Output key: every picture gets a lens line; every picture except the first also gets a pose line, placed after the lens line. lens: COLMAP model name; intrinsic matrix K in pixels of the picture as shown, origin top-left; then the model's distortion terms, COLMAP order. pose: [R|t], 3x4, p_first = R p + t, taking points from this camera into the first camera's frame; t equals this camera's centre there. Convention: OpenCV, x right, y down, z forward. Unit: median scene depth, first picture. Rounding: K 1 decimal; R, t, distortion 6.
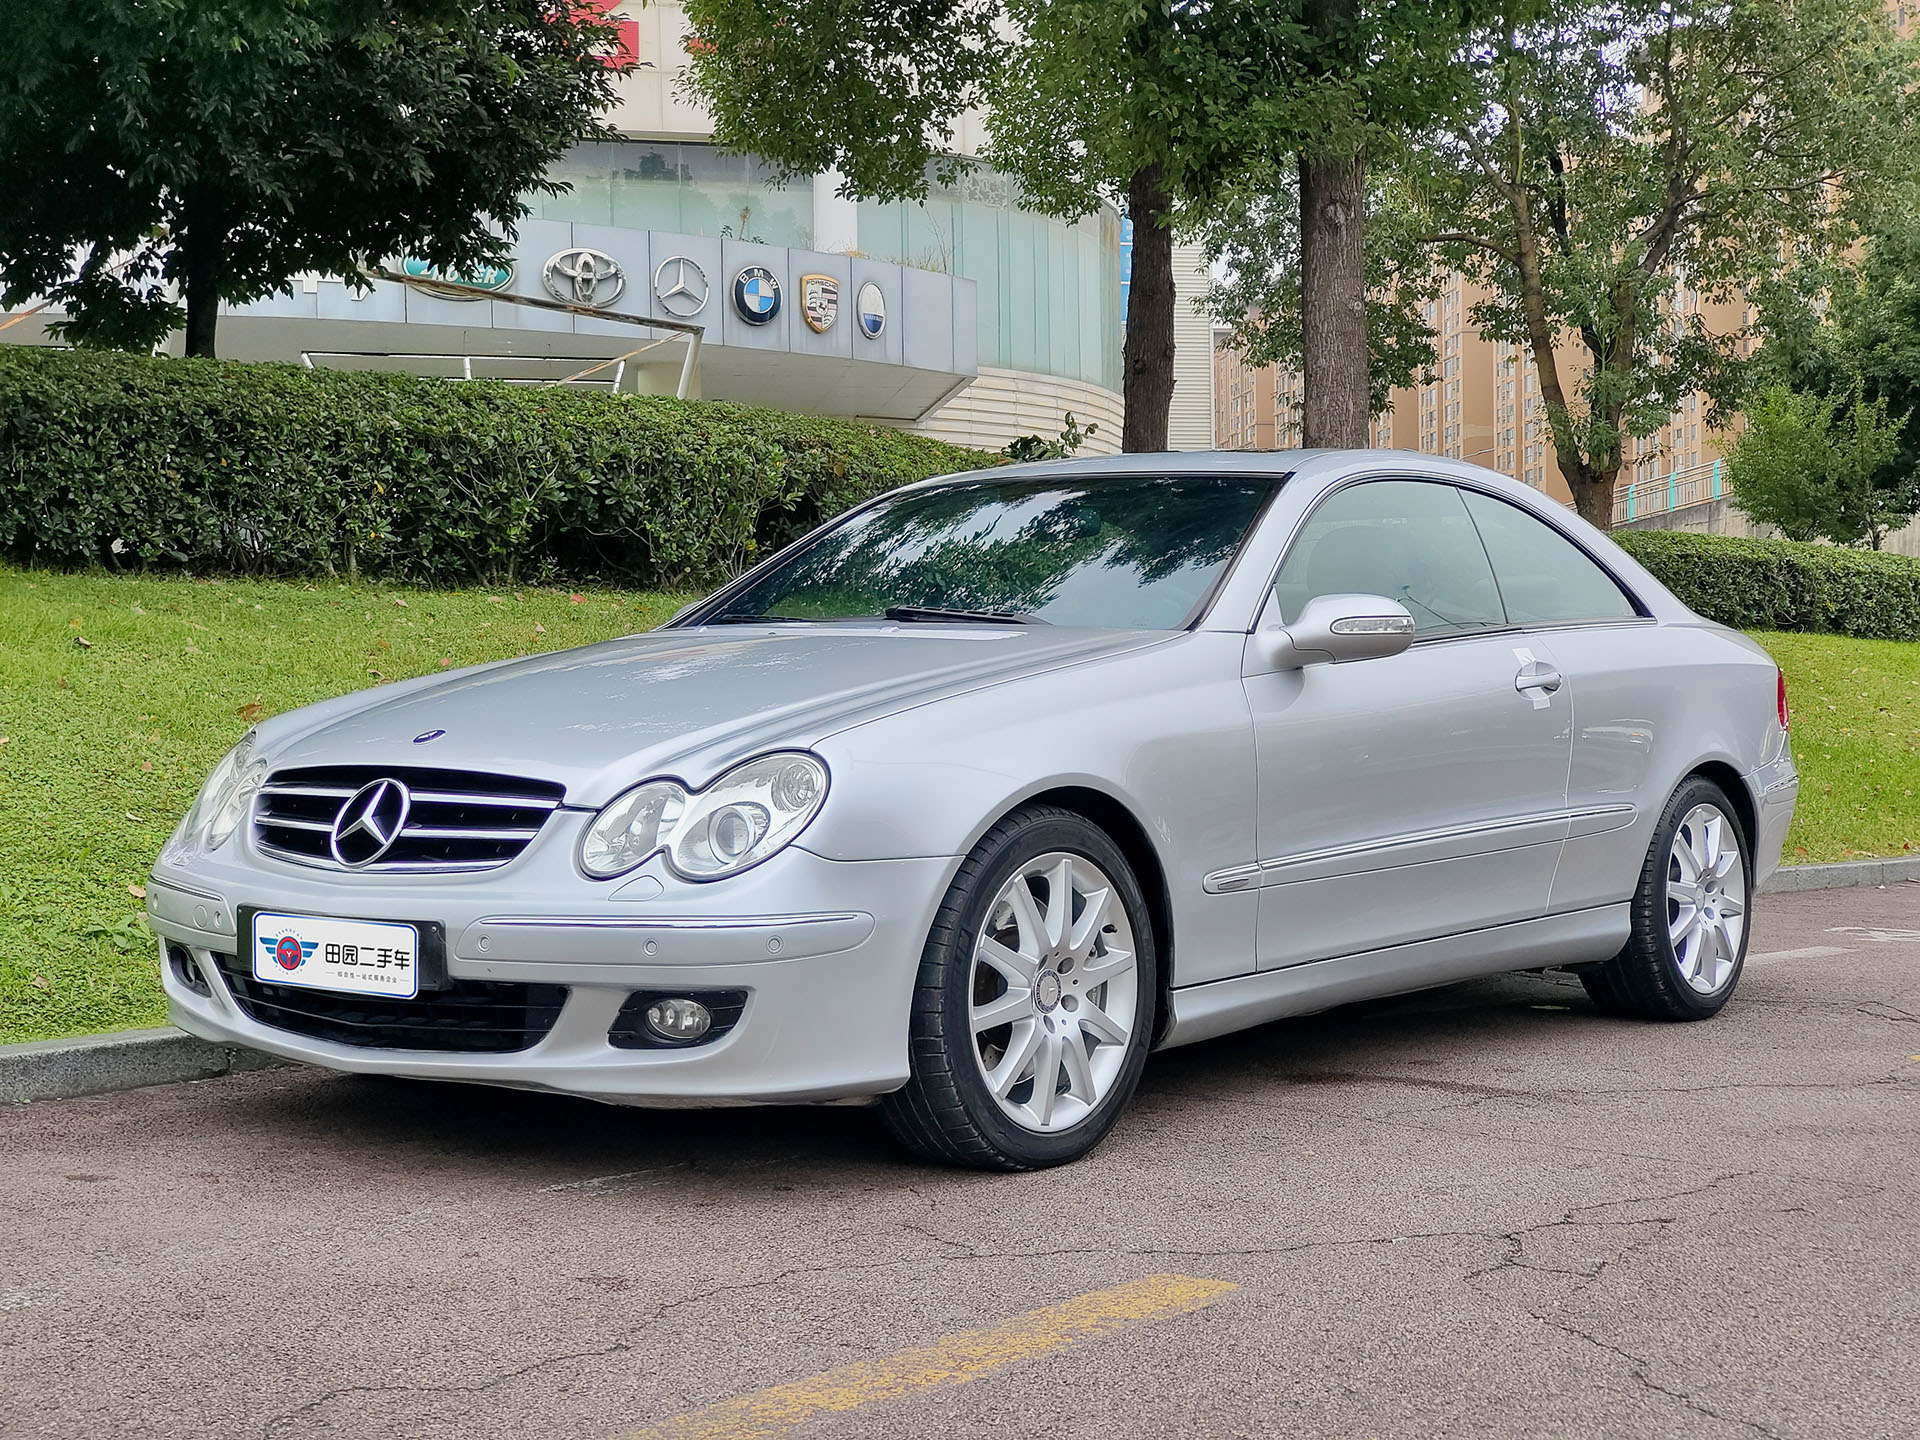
lens RADIAL K [[2745.1, 0, 966.0], [0, 2745.1, 725.7], [0, 0, 1]] dist [0.041899, 0.000000]
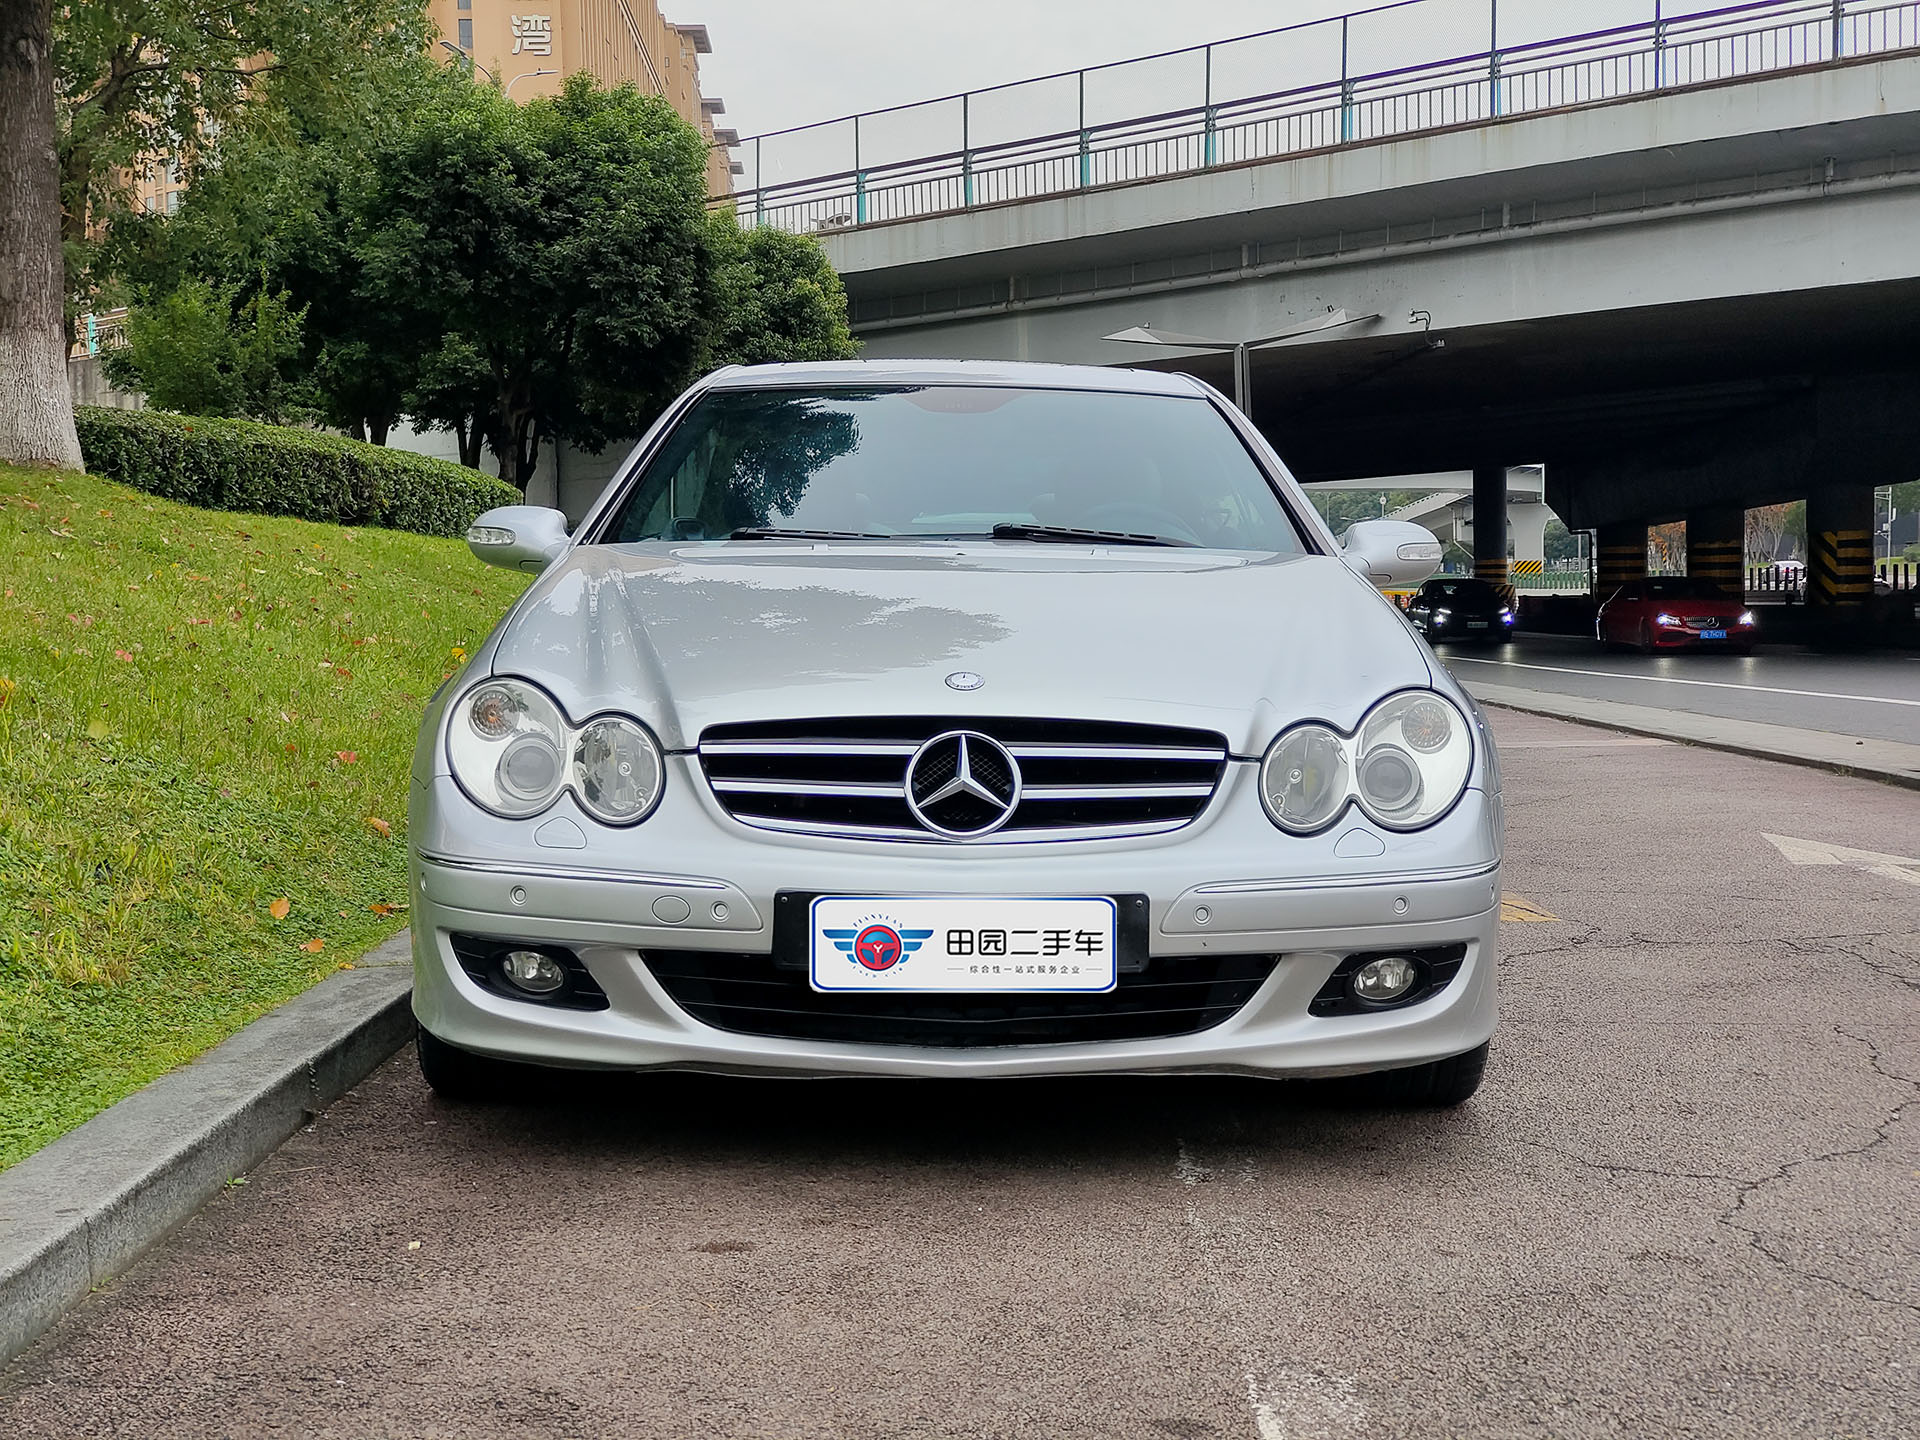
lens RADIAL K [[2745.1, 0, 965.3], [0, 2745.1, 717.1], [0, 0, 1]] dist [0.041899, 0.000000]
pose [[0.725048, -0.027318, 0.688156, -0.780794], [-0.001022, 0.999169, 0.040740, -0.018896], [-0.688697, -0.030242, 0.724418, 0.388274]]
